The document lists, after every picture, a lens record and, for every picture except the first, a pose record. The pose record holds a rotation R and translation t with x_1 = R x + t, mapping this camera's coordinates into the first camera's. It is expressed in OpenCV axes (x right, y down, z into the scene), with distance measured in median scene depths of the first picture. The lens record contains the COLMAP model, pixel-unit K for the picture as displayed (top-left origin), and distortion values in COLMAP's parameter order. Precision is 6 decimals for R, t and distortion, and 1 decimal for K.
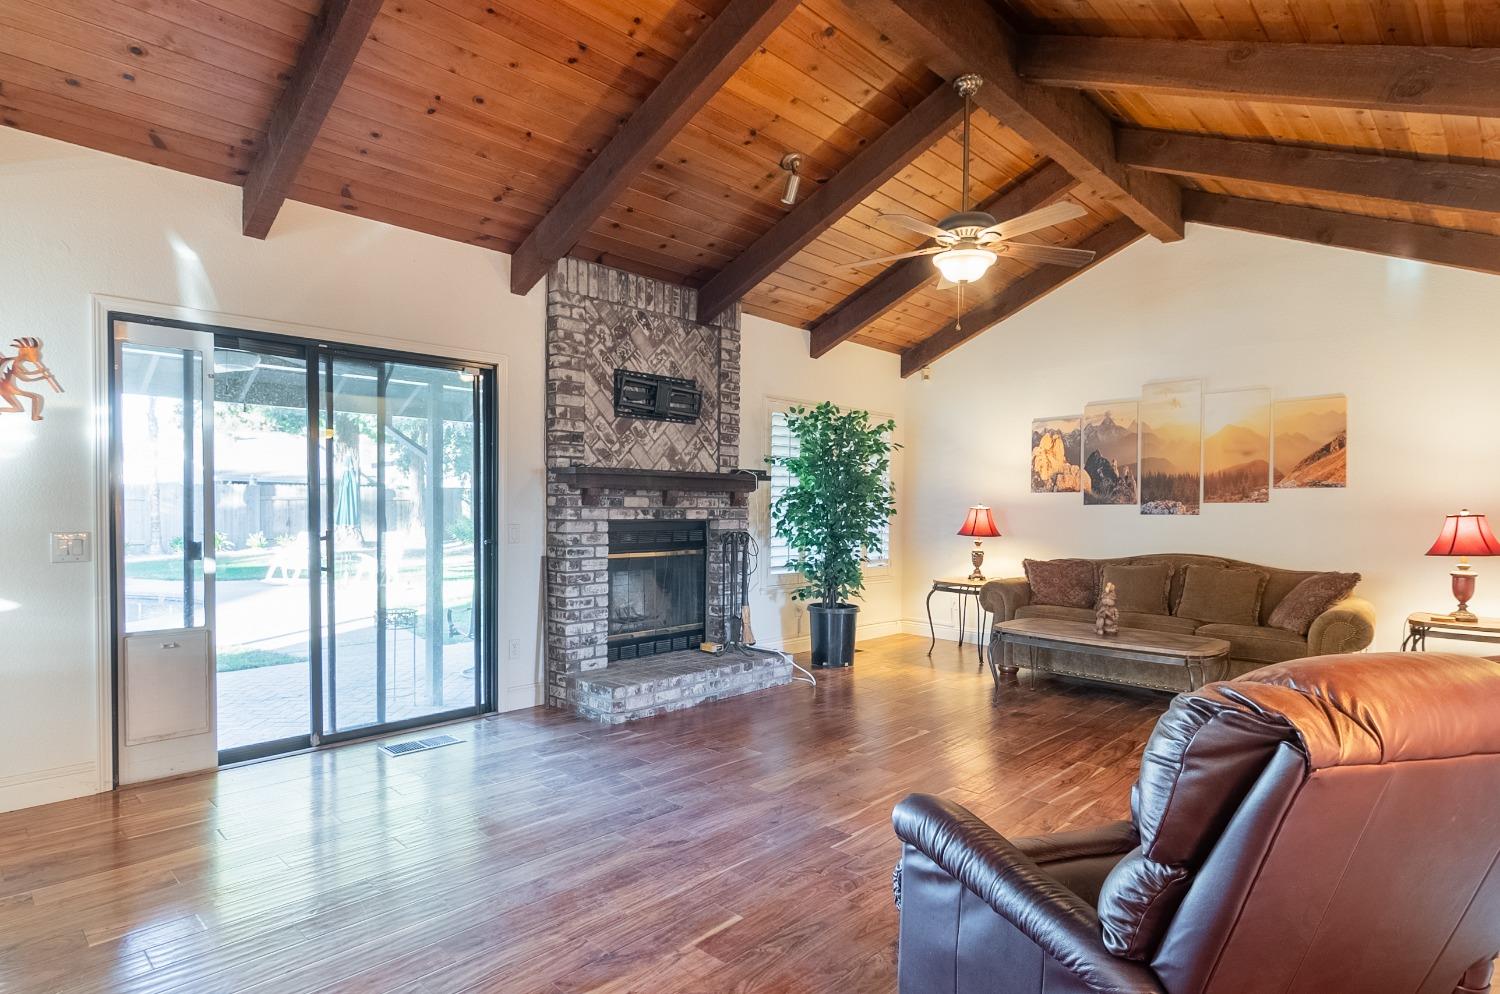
lens RADIAL K [[802.8, 0, 704.3], [0, 802.8, 524.8], [0, 0, 1]] dist [-0.000201, 0.000359]
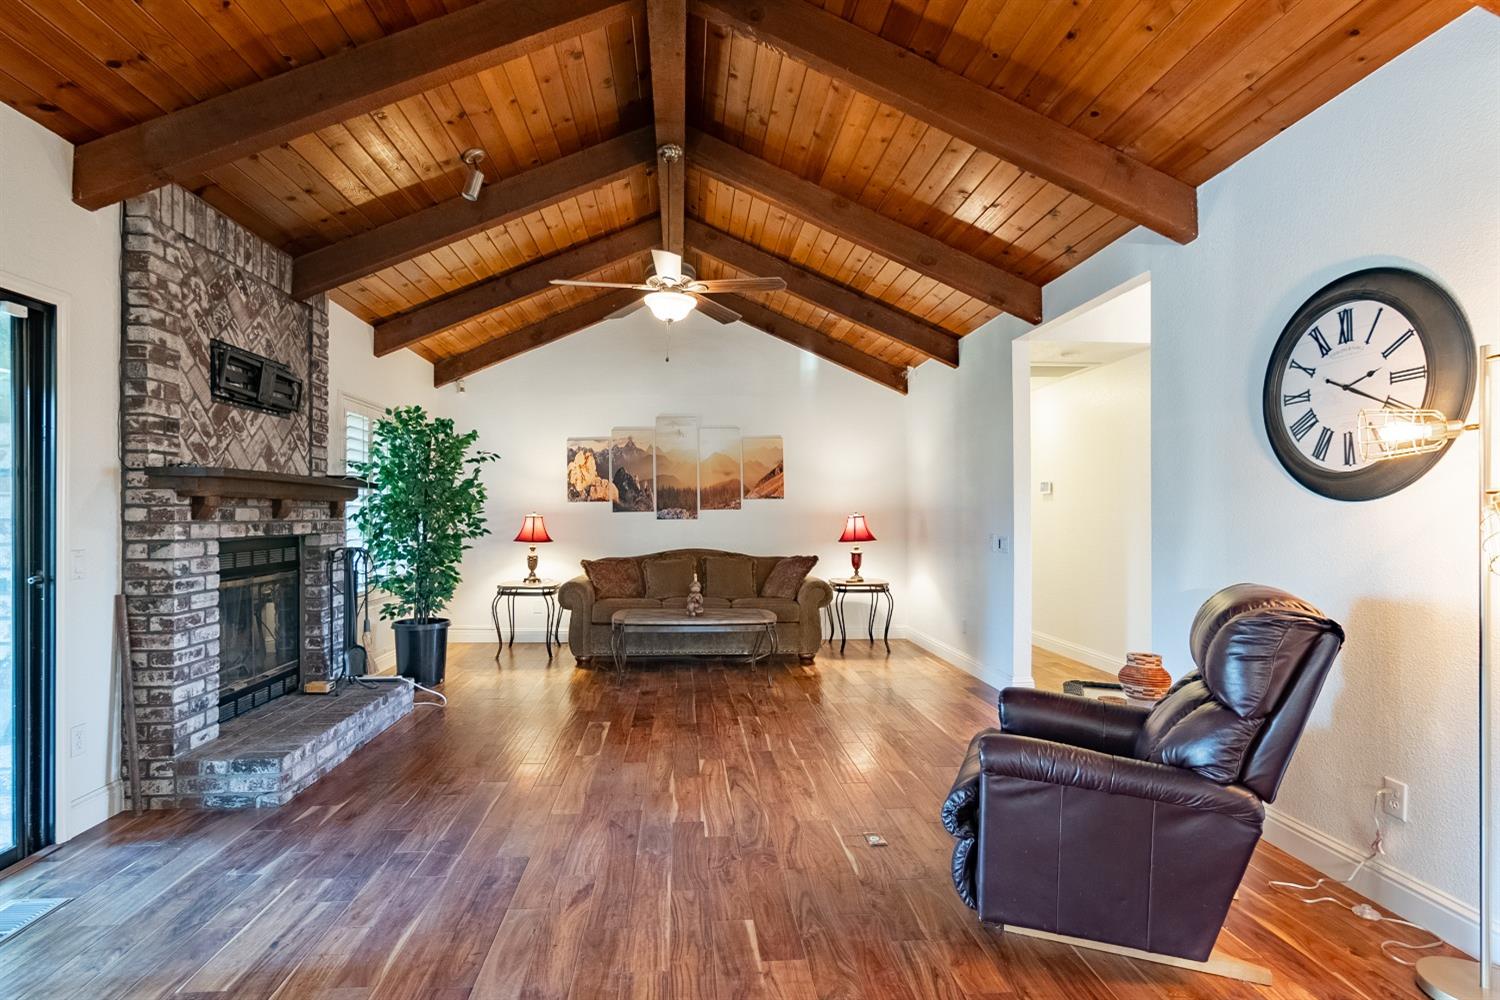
lens RADIAL K [[744.2, 0, 727.1], [0, 744.2, 509.9], [0, 0, 1]] dist [-0.007465, 0.002991]
pose [[0.656299, -0.007477, 0.754464, -0.317644], [0.028272, 0.999492, -0.014688, -0.009137], [-0.753971, 0.030970, 0.656178, 0.179636]]
